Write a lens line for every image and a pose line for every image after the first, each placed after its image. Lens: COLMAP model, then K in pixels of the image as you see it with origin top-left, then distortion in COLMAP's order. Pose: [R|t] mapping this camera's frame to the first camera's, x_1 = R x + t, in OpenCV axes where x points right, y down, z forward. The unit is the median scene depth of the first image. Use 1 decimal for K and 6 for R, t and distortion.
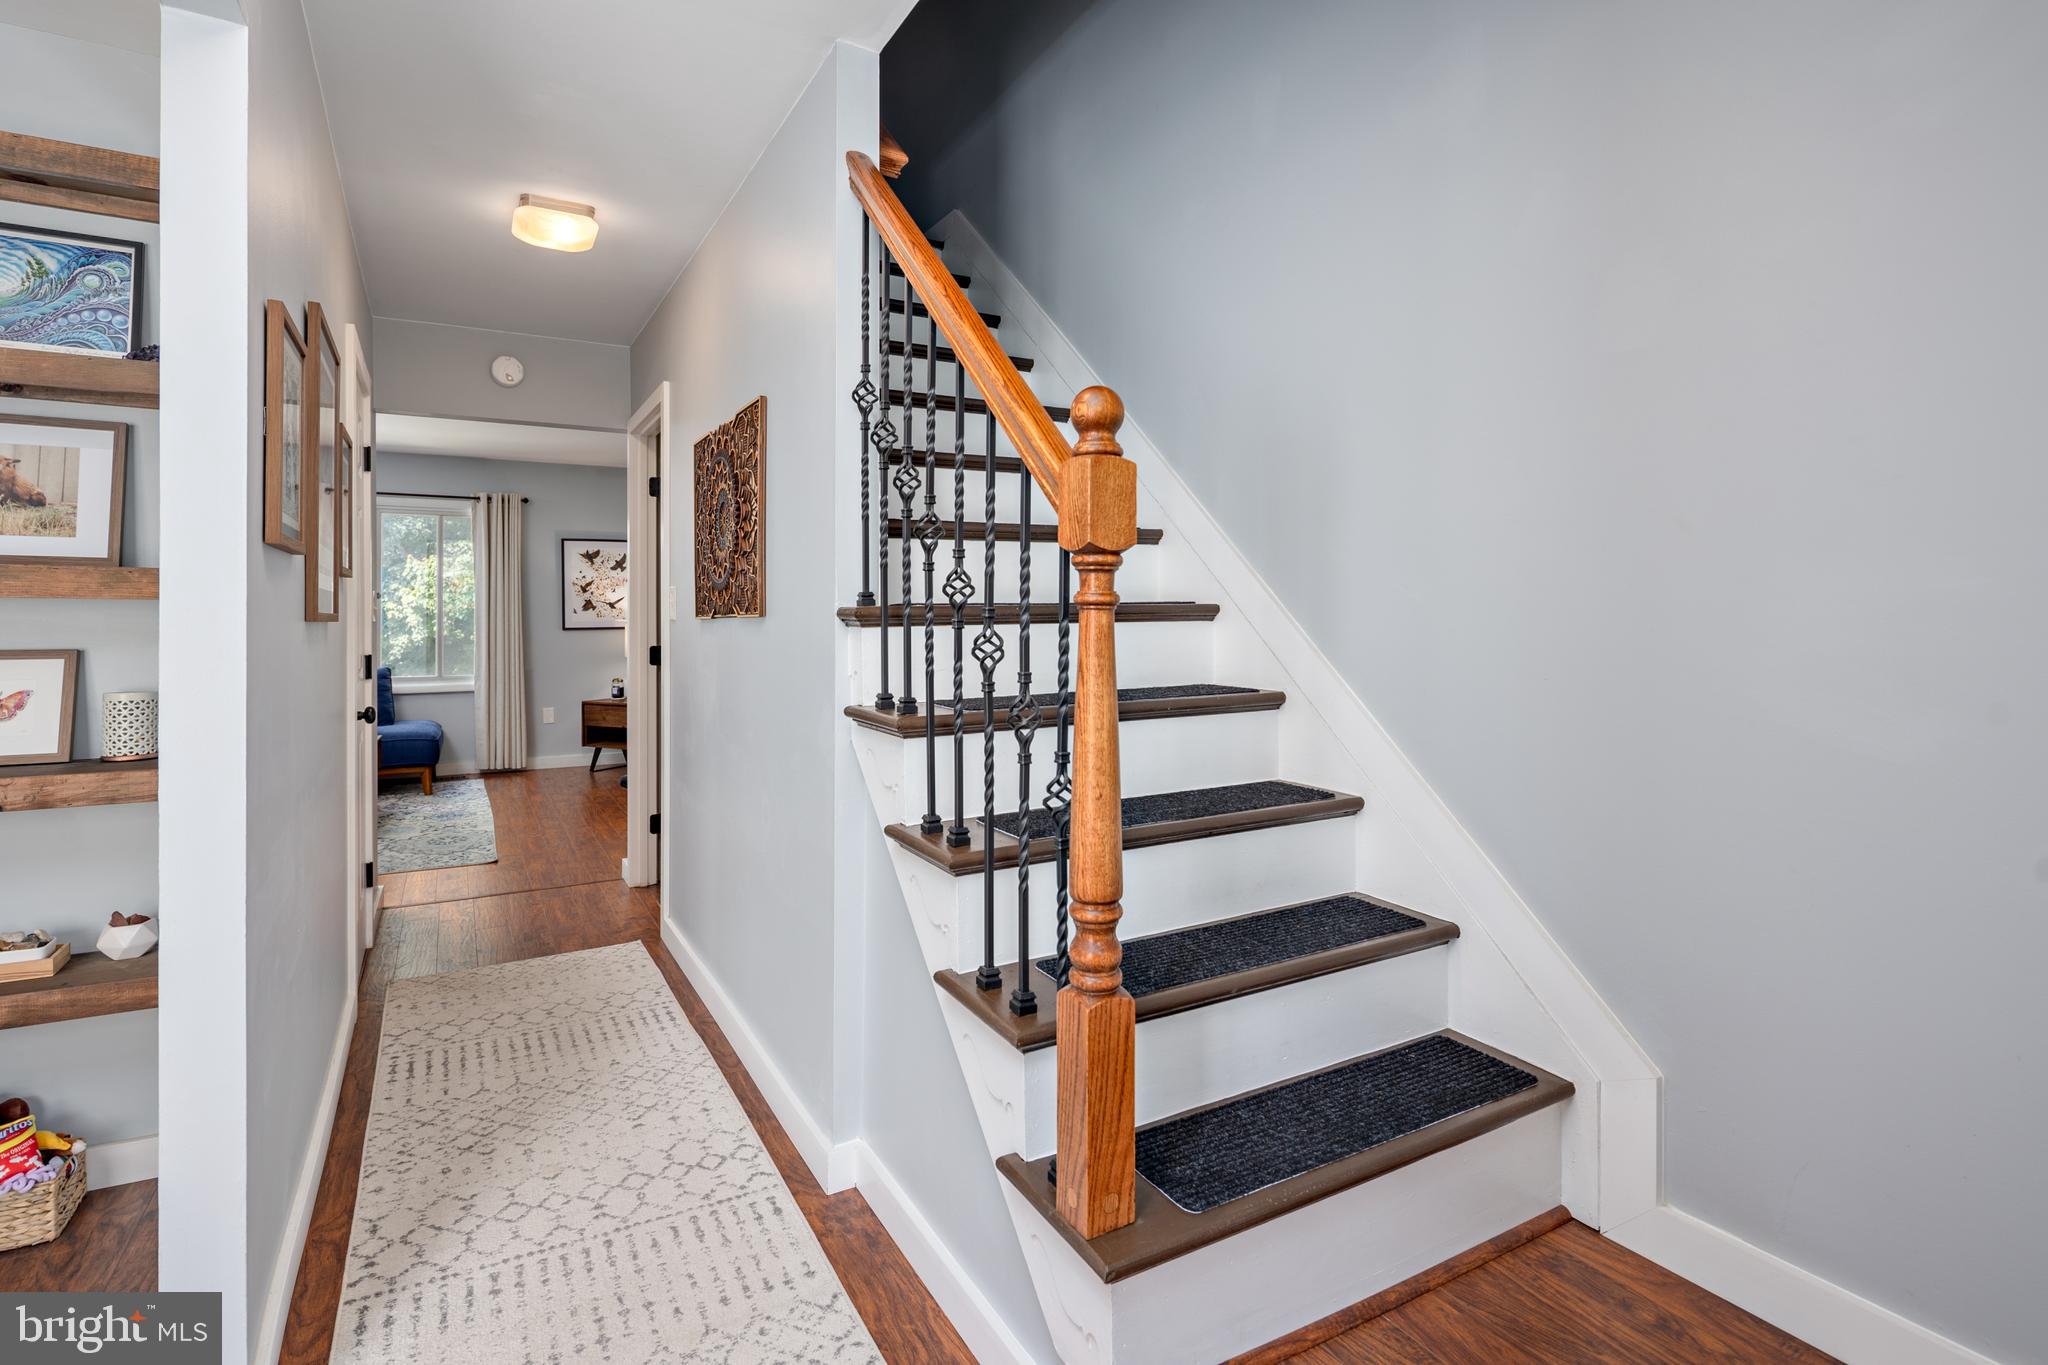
lens RADIAL K [[998.1, 0, 1026.4], [0, 998.1, 618.6], [0, 0, 1]] dist [0.006753, -0.005377]
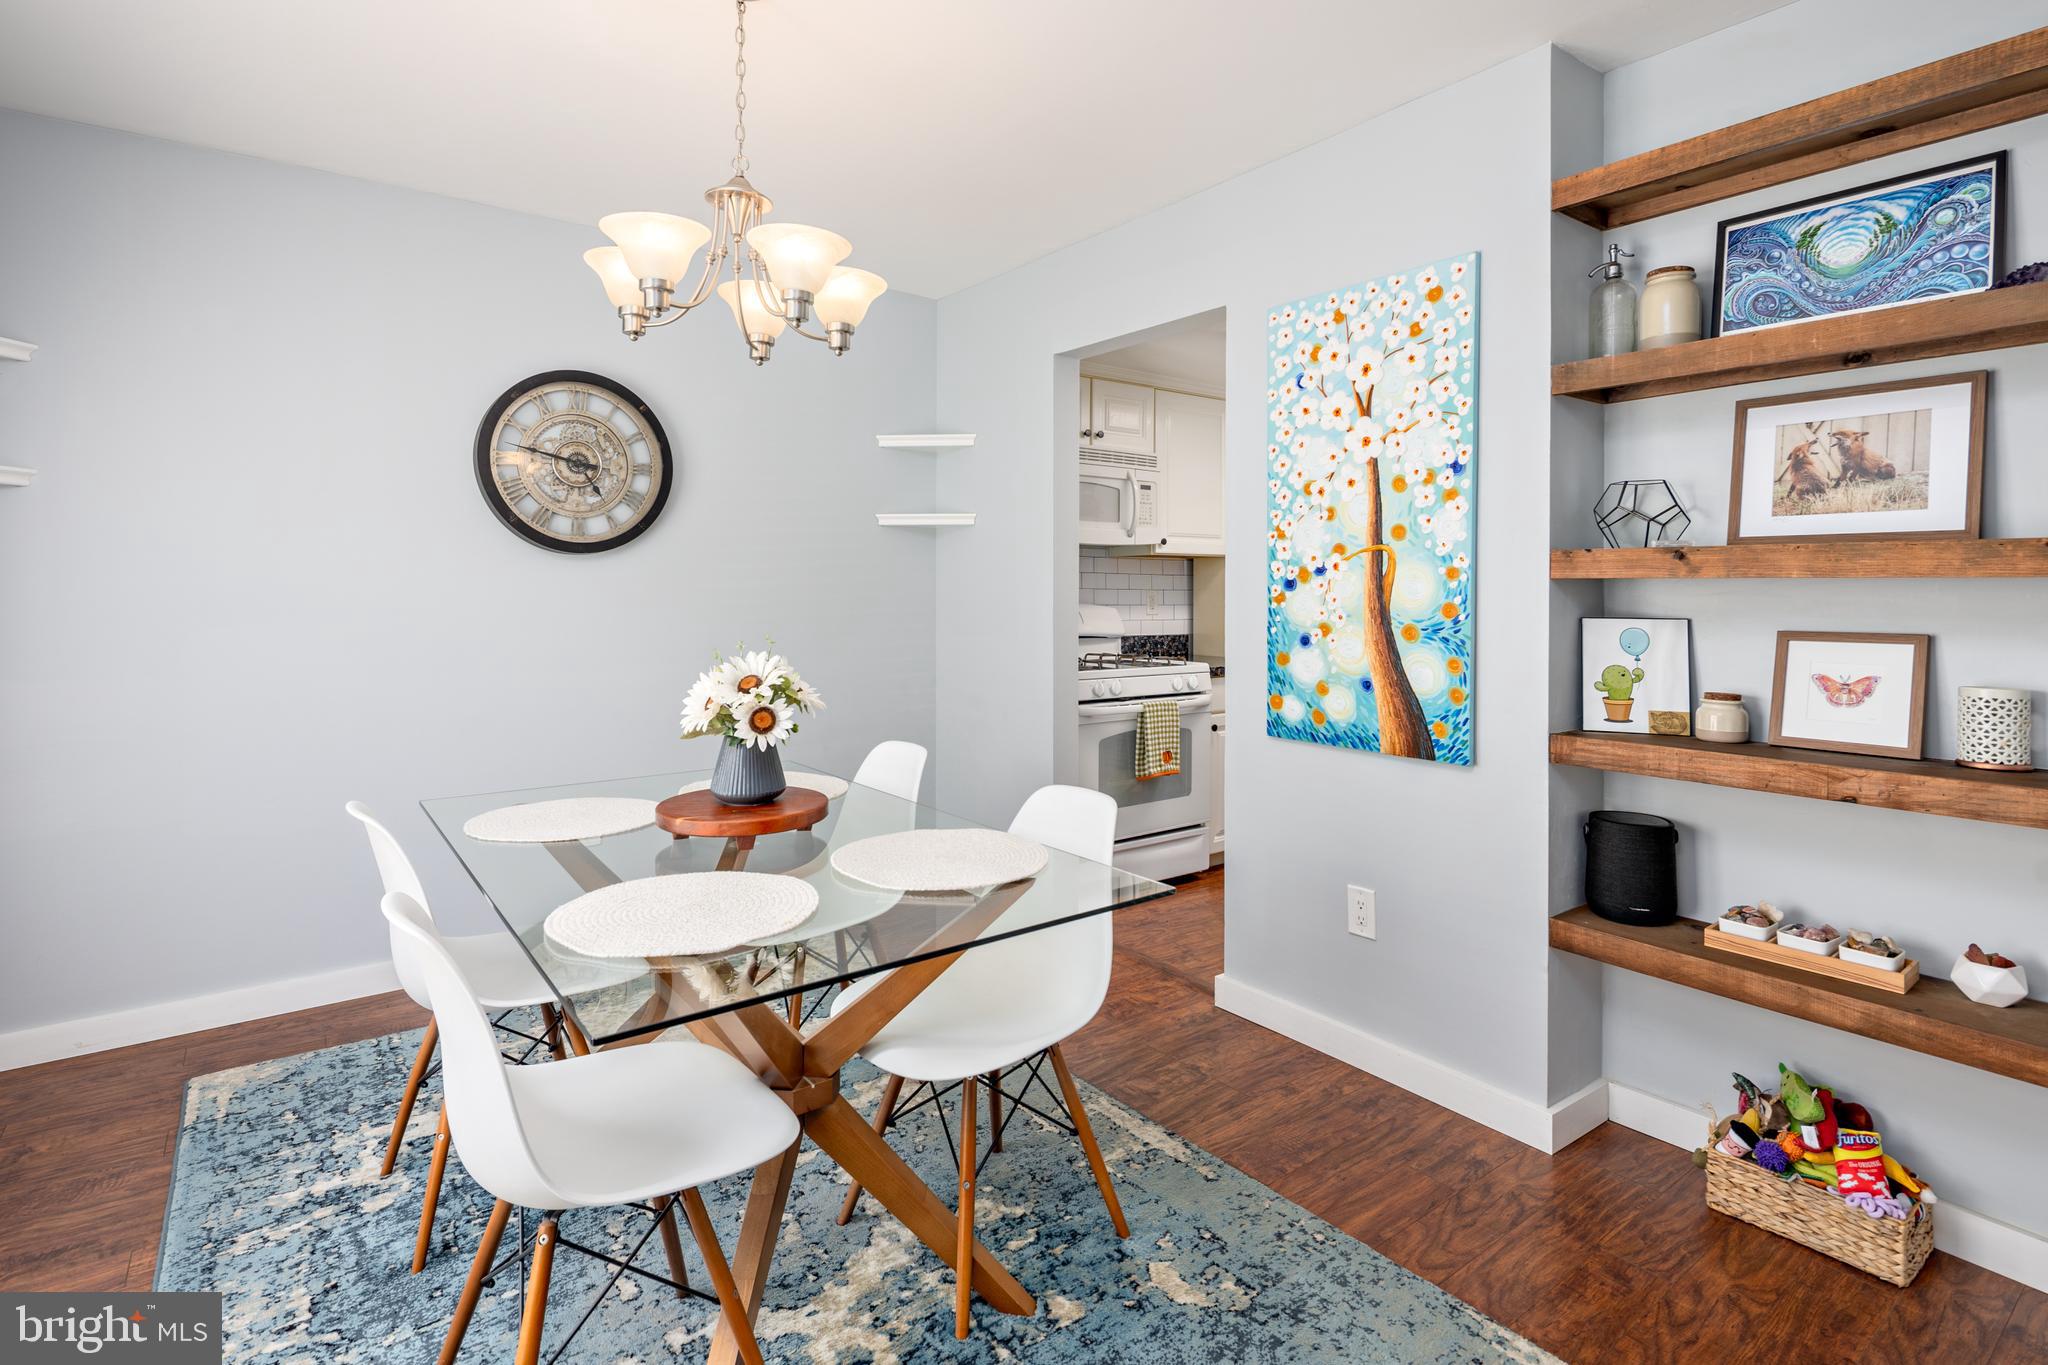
lens RADIAL K [[998.1, 0, 1009.1], [0, 998.1, 592.0], [0, 0, 1]] dist [0.006753, -0.005377]
pose [[0.120020, -0.002777, -0.992768, -0.164945], [-0.005135, 0.999981, -0.003418, -0.000103], [0.992758, 0.005508, 0.120003, 0.080282]]
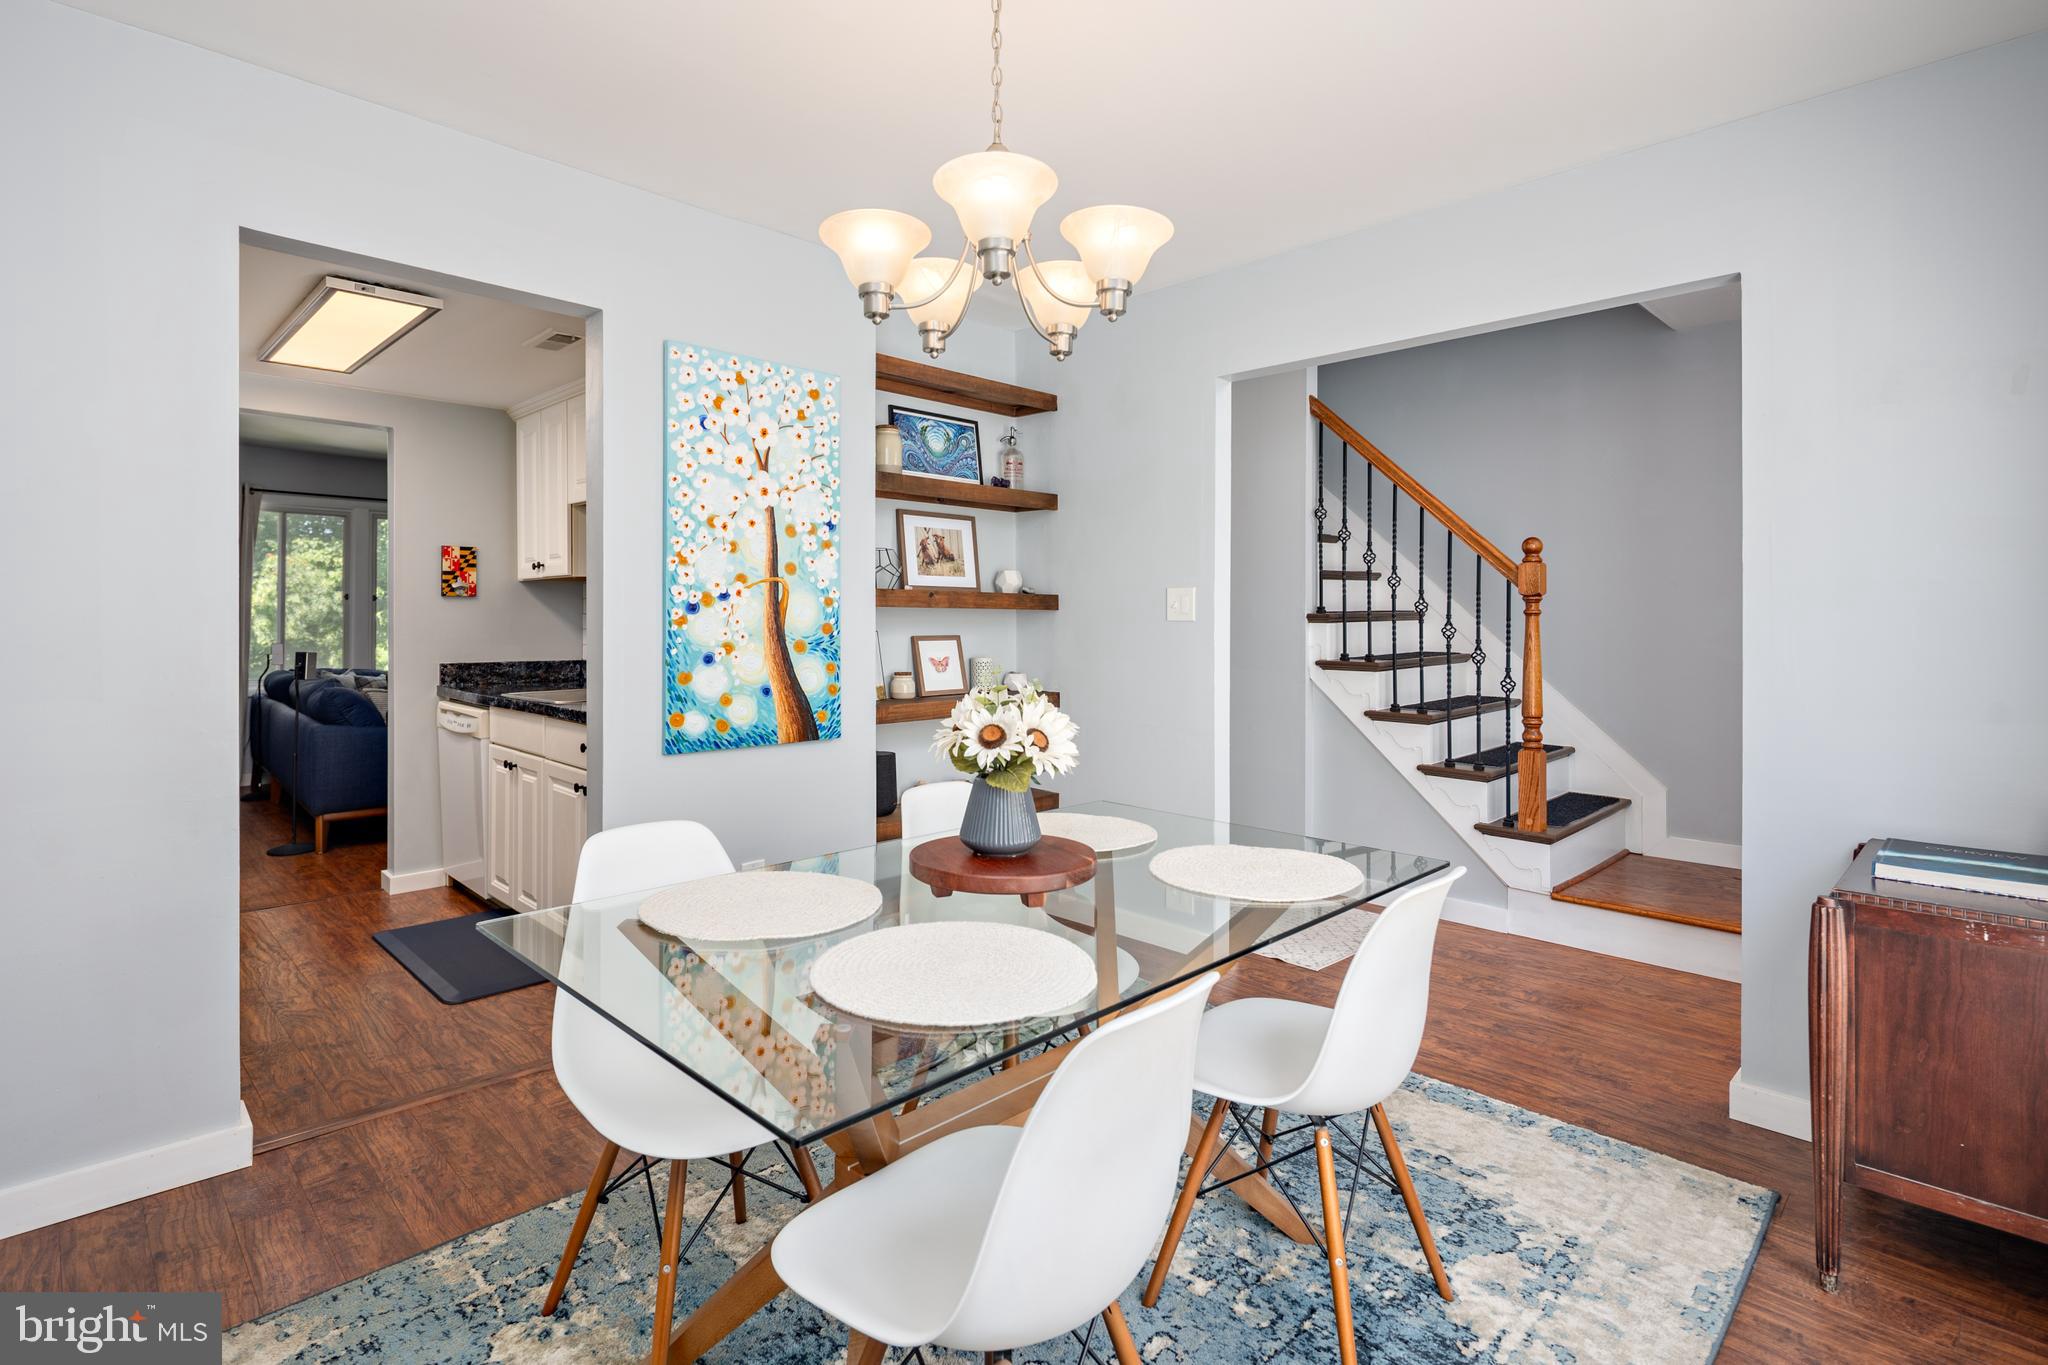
lens RADIAL K [[998.1, 0, 1017.3], [0, 998.1, 612.0], [0, 0, 1]] dist [0.006753, -0.005377]
pose [[0.965344, -0.000224, 0.260981, -1.363616], [0.002254, 0.999970, -0.007478, 0.000717], [-0.260972, 0.007807, 0.965315, -0.885547]]
